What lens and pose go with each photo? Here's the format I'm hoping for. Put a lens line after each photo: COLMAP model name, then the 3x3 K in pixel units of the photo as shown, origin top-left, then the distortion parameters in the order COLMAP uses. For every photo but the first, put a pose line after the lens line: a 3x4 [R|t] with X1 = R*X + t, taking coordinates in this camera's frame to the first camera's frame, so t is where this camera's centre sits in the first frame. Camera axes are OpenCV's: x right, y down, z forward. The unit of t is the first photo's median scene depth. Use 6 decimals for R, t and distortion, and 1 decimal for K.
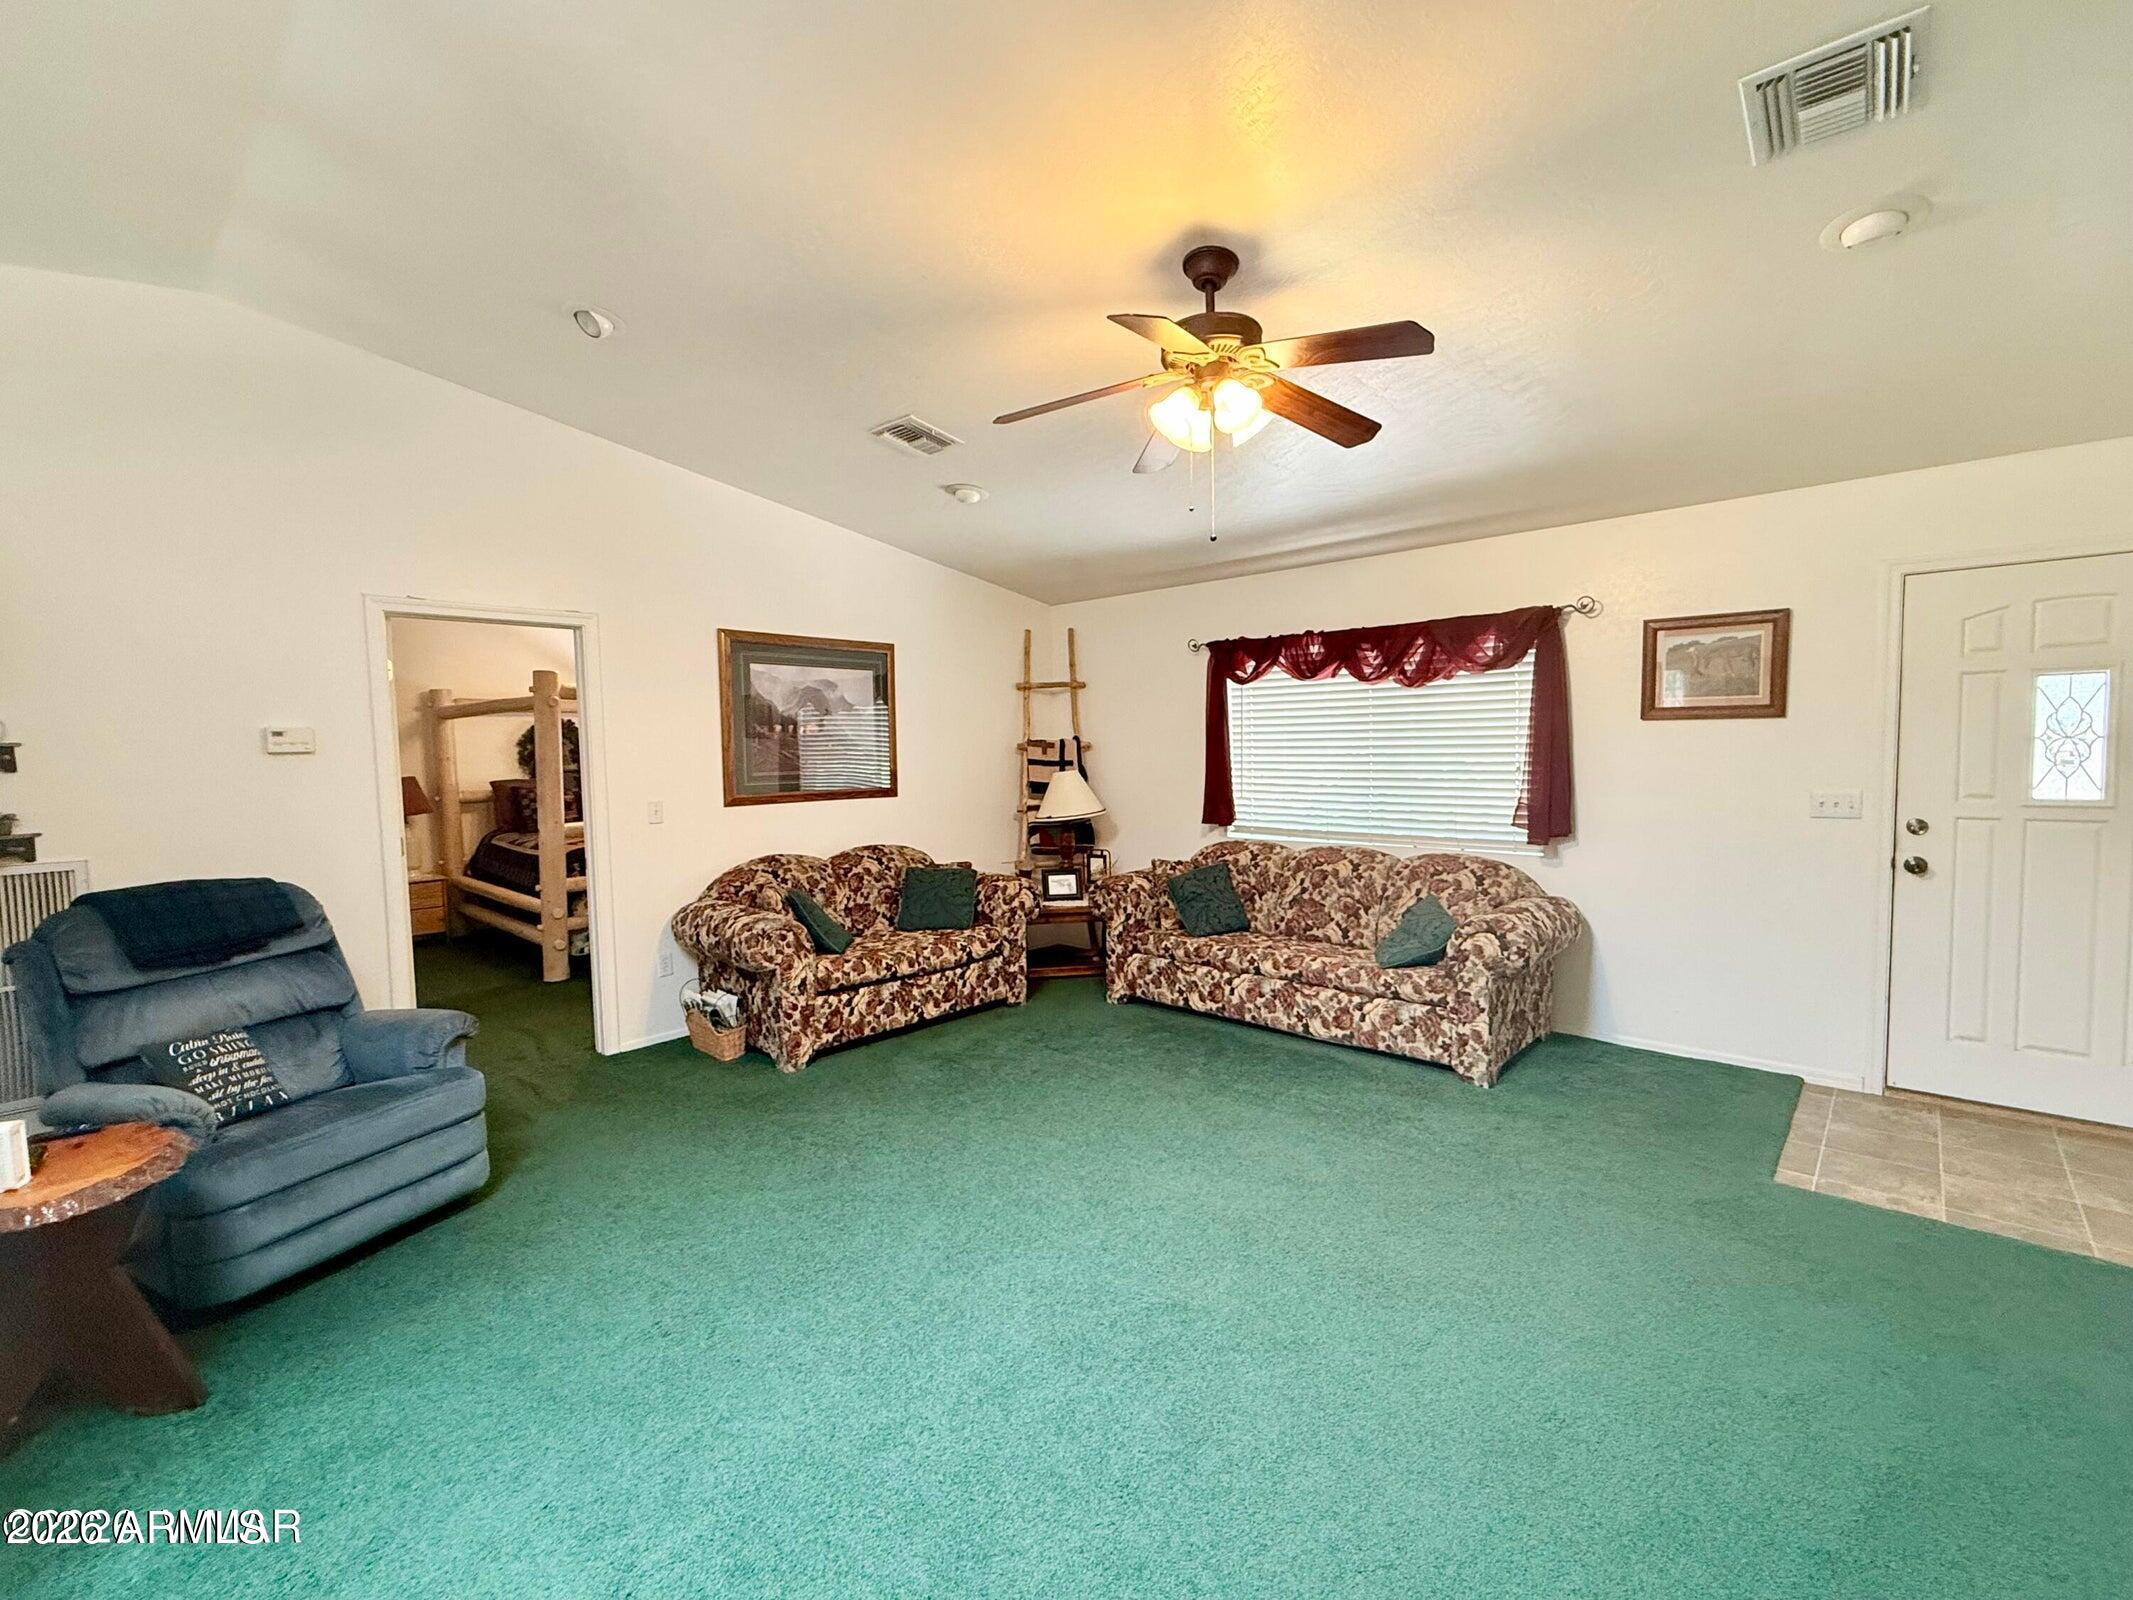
lens RADIAL K [[929.4, 0, 1074.8], [0, 929.4, 807.2], [0, 0, 1]] dist [0.000116, 0.000070]
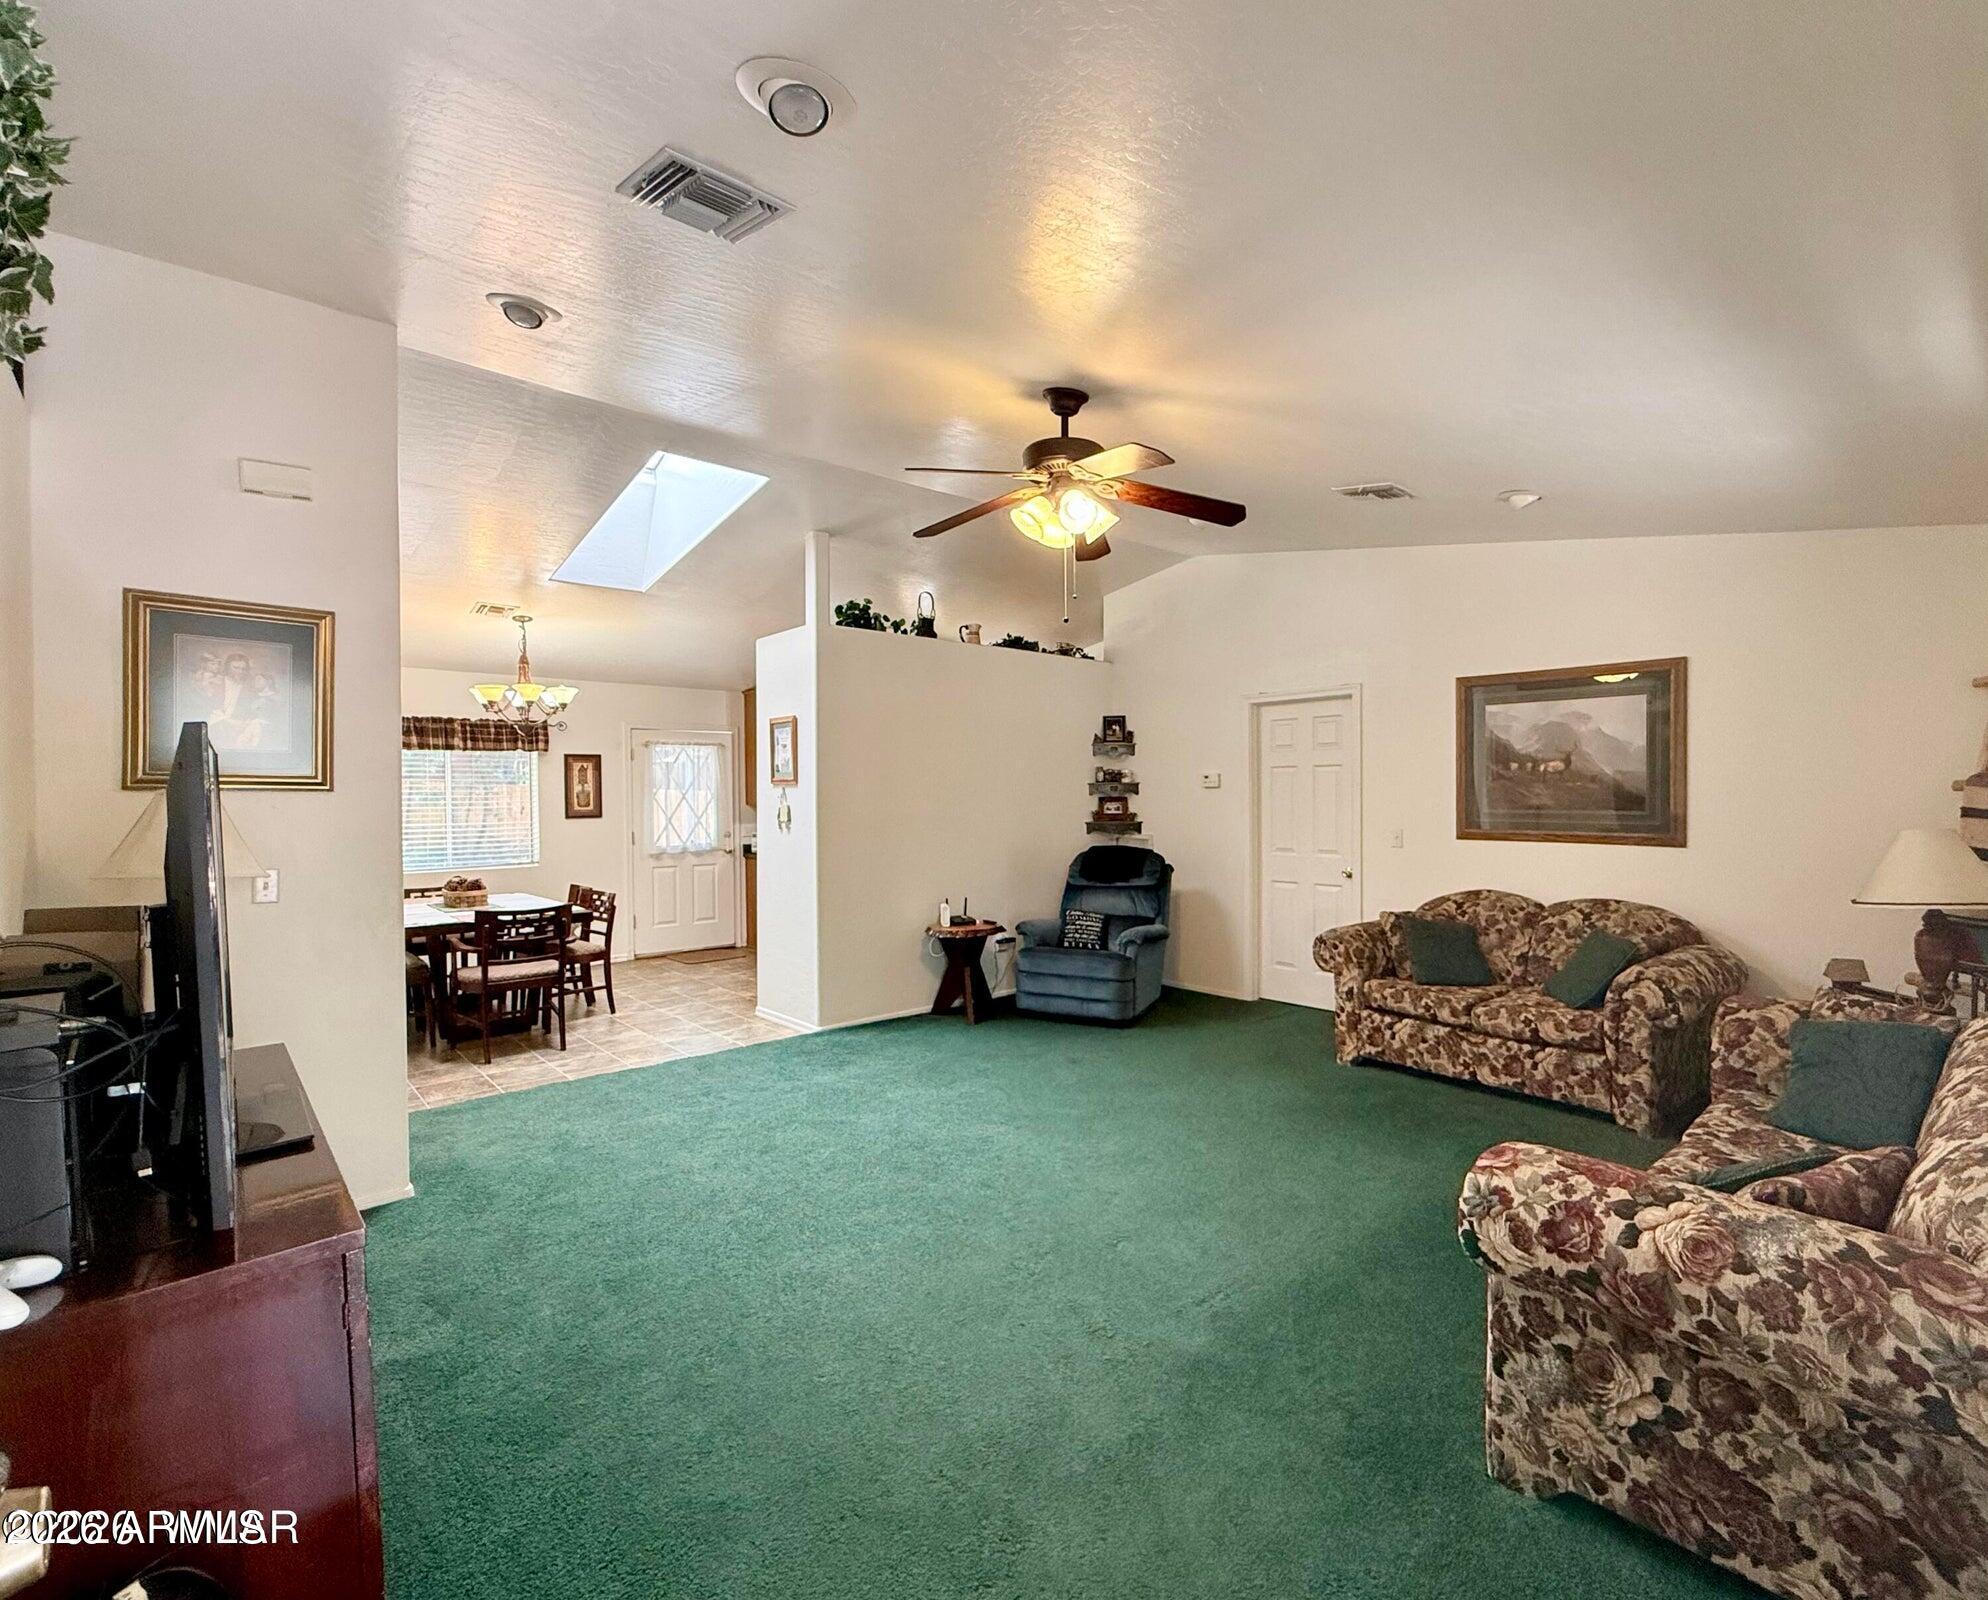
lens RADIAL K [[934.4, 0, 1053.0], [0, 934.4, 800.2], [0, 0, 1]] dist [-0.000438, -0.000168]
pose [[-0.084526, 0.027479, -0.996042, 0.881424], [-0.057058, 0.997846, 0.032371, -0.063330], [0.994786, 0.059568, -0.082776, 0.712225]]
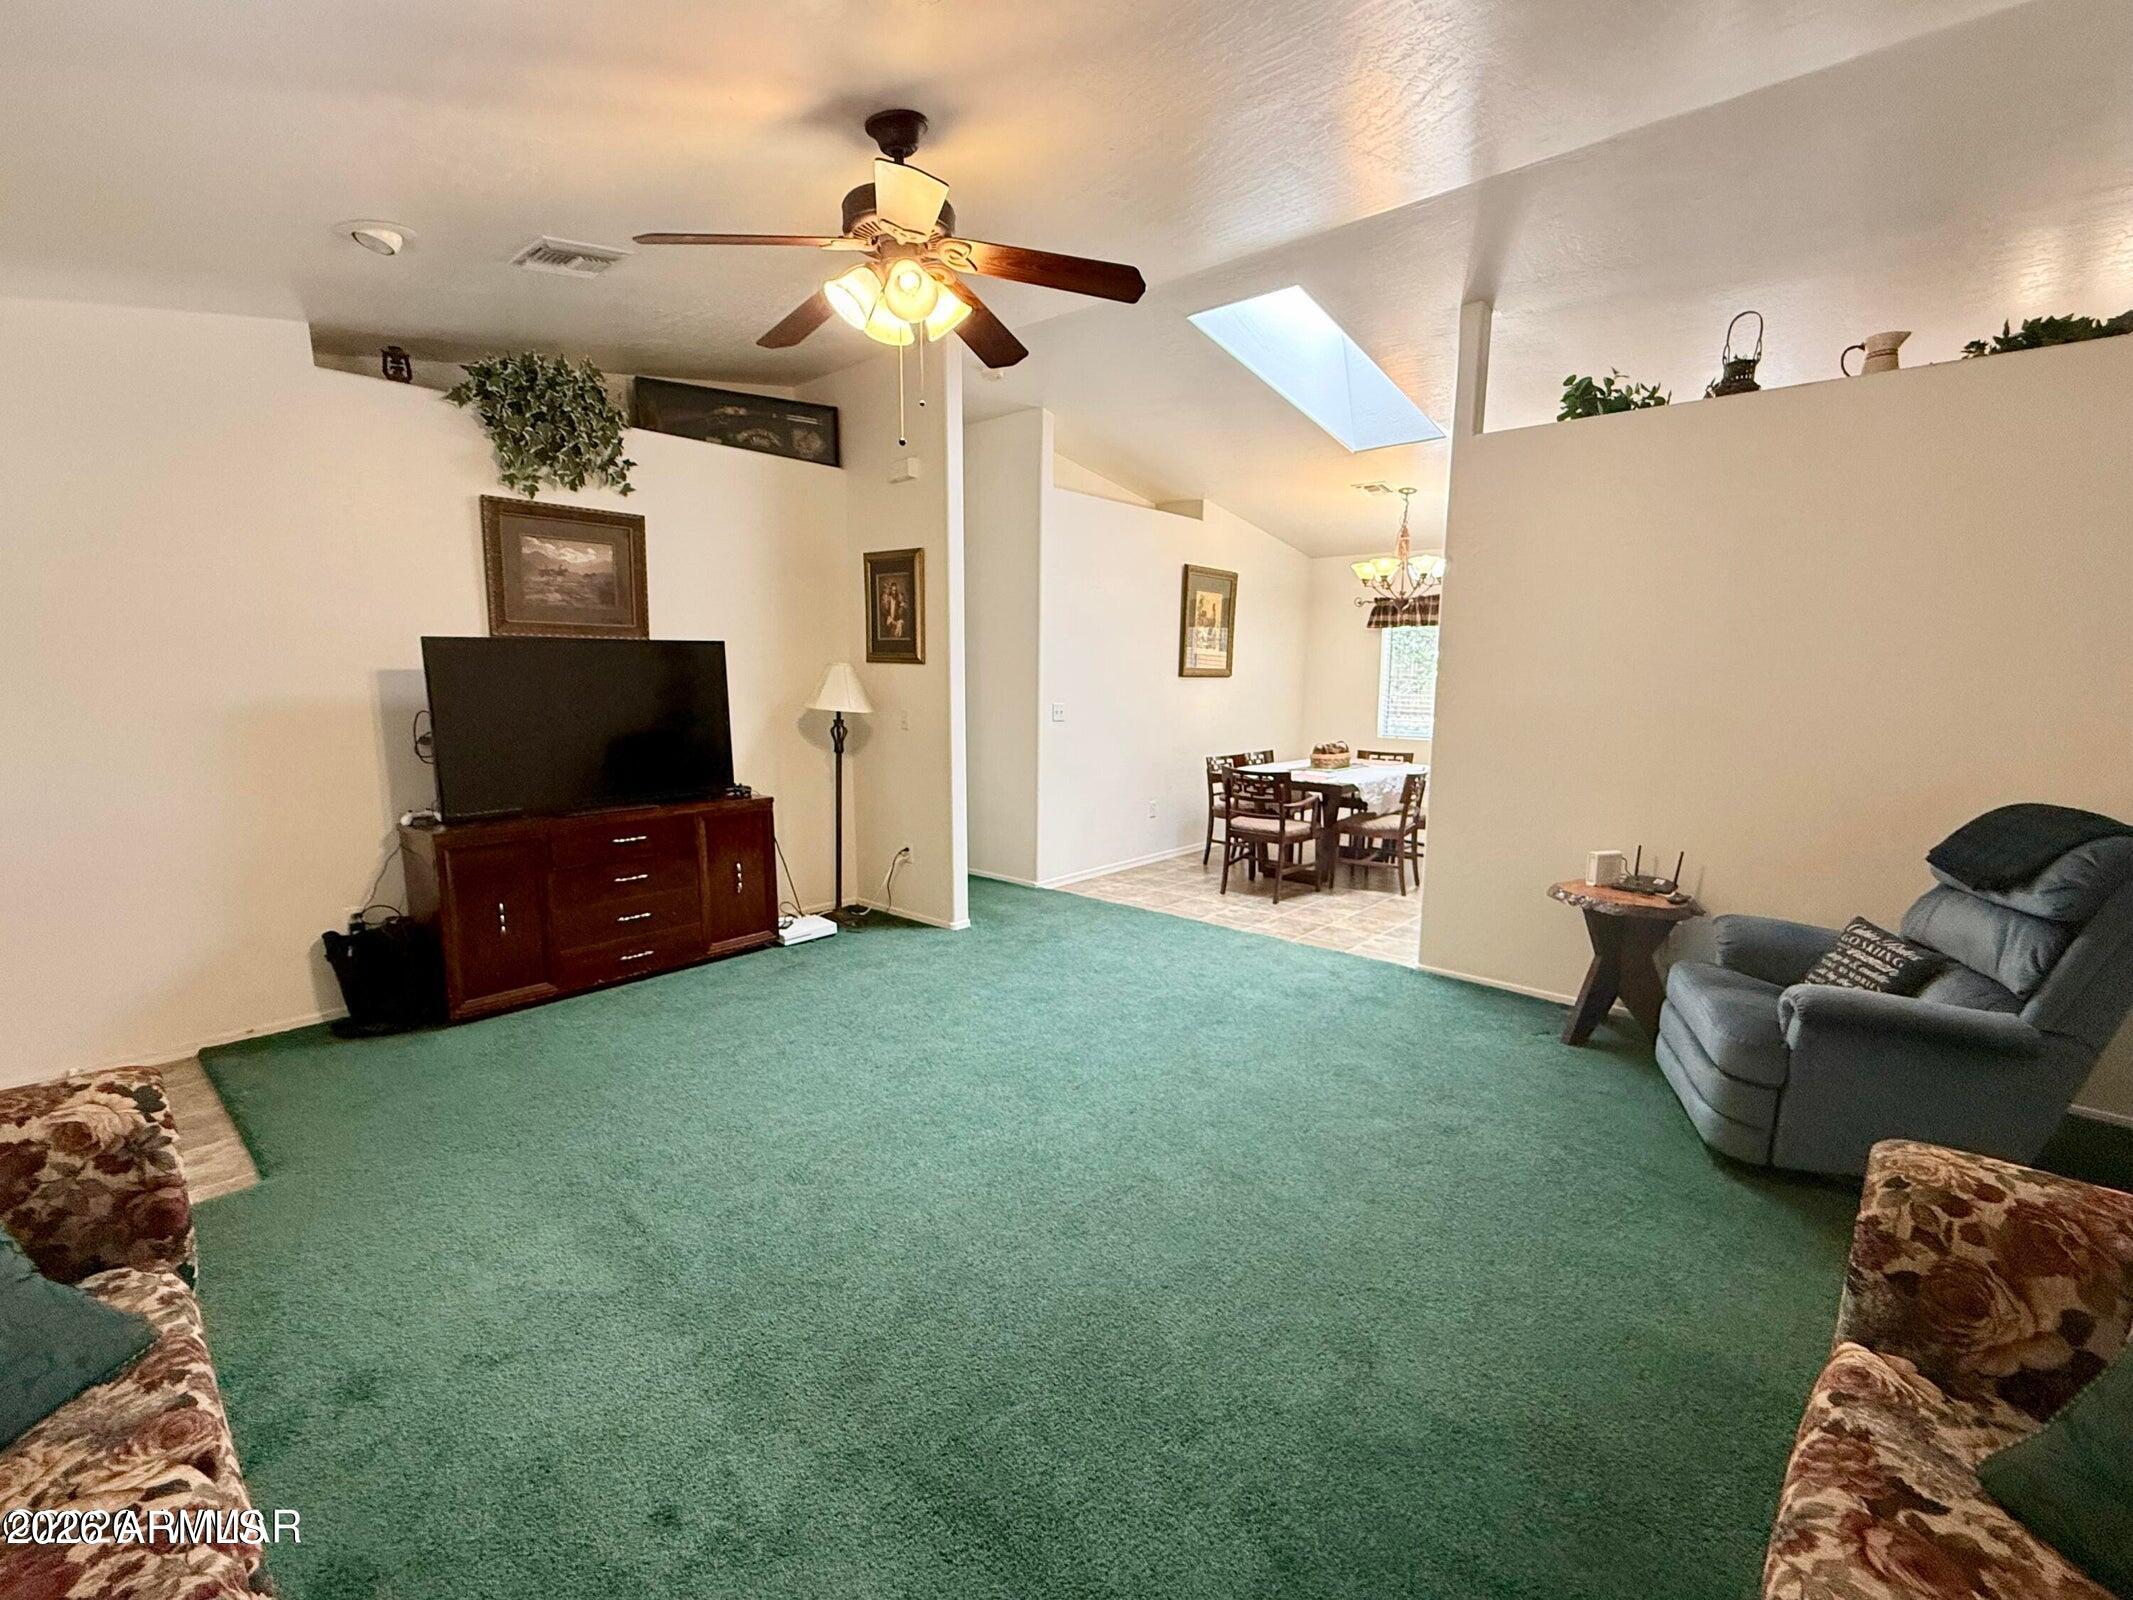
lens RADIAL K [[929.4, 0, 1064.5], [0, 929.4, 802.1], [0, 0, 1]] dist [0.000116, 0.000070]
pose [[-0.999866, 0.013625, -0.009052, 0.002984], [0.011428, 0.977753, 0.209448, -0.087231], [0.011704, 0.209317, -0.977778, 1.287137]]
